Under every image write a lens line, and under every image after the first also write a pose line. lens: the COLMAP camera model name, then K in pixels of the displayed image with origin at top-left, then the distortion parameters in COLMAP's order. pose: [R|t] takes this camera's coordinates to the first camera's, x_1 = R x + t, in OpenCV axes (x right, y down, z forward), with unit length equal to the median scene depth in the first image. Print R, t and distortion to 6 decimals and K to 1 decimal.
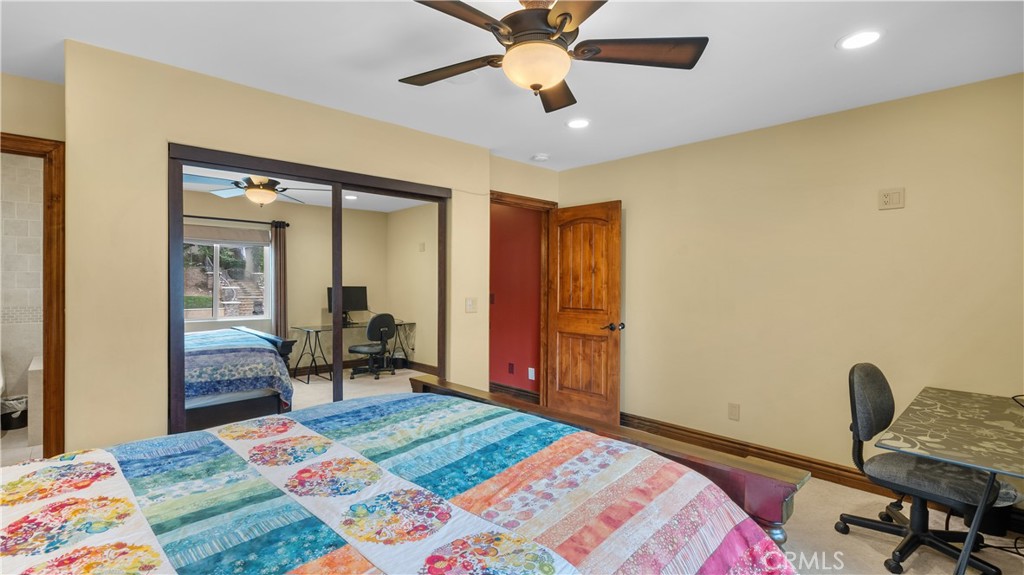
lens RADIAL K [[450.1, 0, 512.0], [0, 450.1, 287.5], [0, 0, 1]] dist [-0.000268, 0.000297]
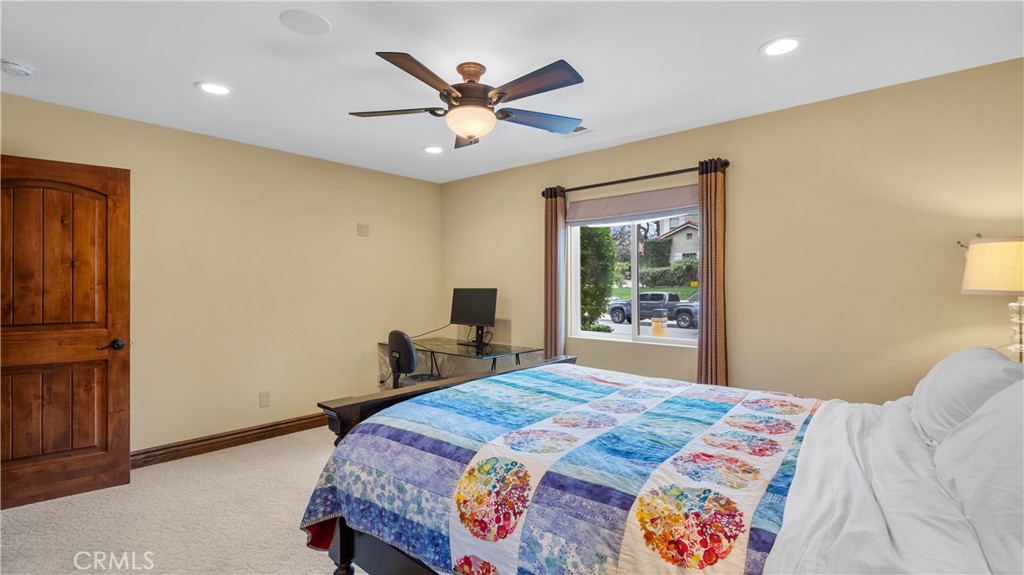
lens RADIAL K [[465.1, 0, 514.6], [0, 465.1, 283.8], [0, 0, 1]] dist [-0.009638, 0.001287]
pose [[-0.080145, 0.001207, 0.996782, -0.559702], [0.012781, 0.999918, -0.000183, -0.000047], [-0.996701, 0.012725, -0.080154, 0.422942]]
